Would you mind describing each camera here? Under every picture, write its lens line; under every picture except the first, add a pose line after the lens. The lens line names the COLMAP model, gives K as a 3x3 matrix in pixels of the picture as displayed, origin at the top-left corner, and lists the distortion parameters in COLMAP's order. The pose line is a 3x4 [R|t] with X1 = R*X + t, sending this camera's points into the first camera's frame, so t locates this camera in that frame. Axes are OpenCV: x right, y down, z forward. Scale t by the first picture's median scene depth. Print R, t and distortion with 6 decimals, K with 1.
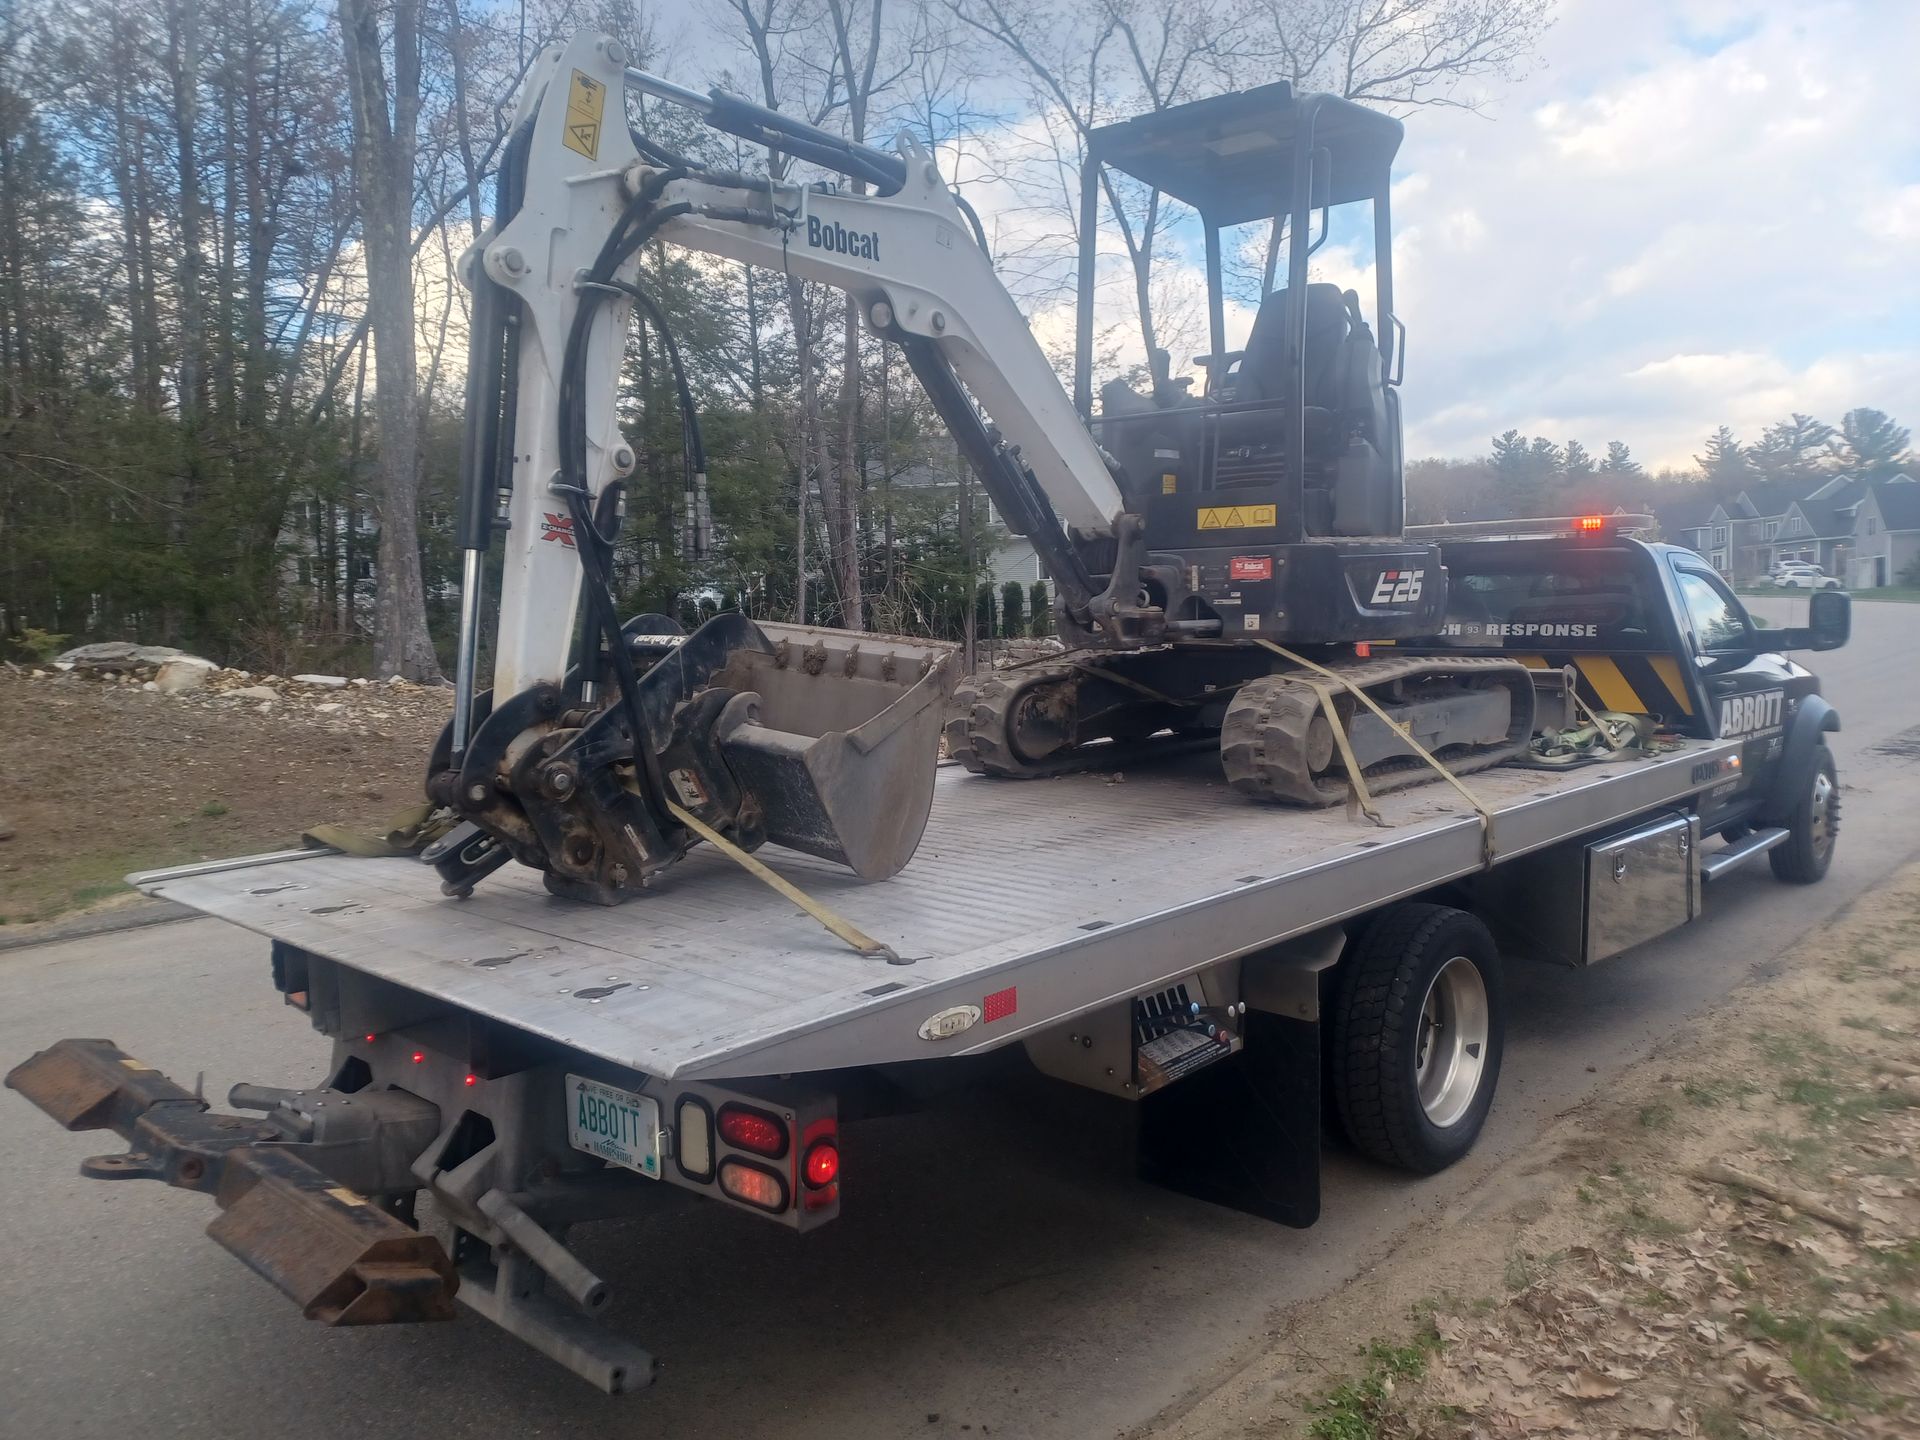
lens RADIAL K [[1391.0, 0, 956.8], [0, 1391.0, 713.2], [0, 0, 1]] dist [0.017767, 0.005437]
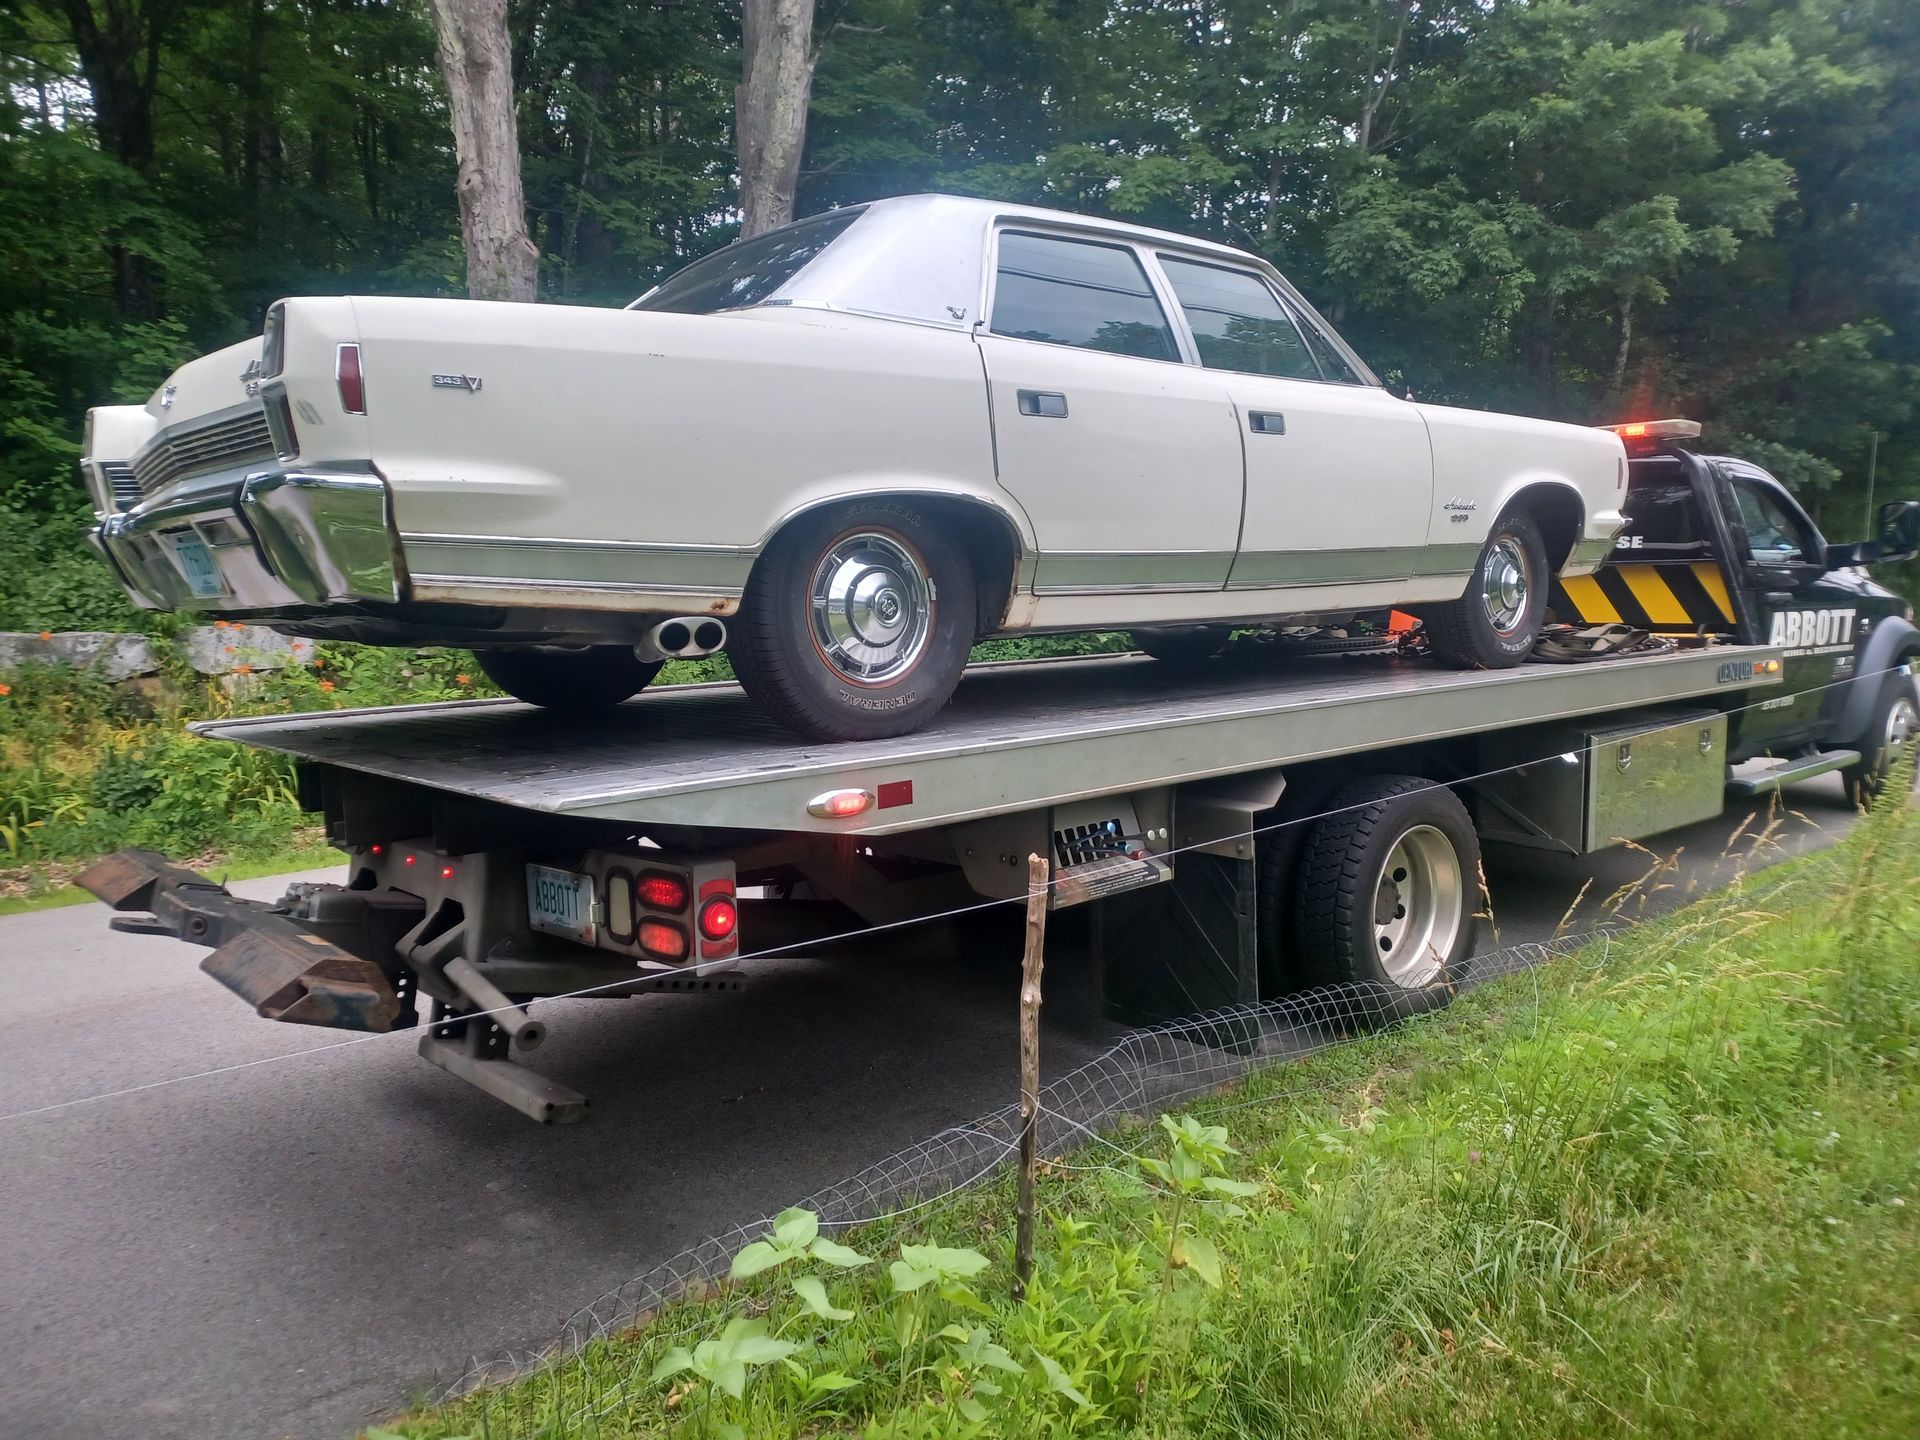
lens RADIAL K [[1391.0, 0, 955.6], [0, 1391.0, 719.6], [0, 0, 1]] dist [0.017767, 0.005437]
pose [[0.995961, 0.008013, -0.089434, 0.140143], [-0.005693, 0.999641, 0.026169, 0.097030], [0.089611, -0.025554, 0.995649, -0.068006]]
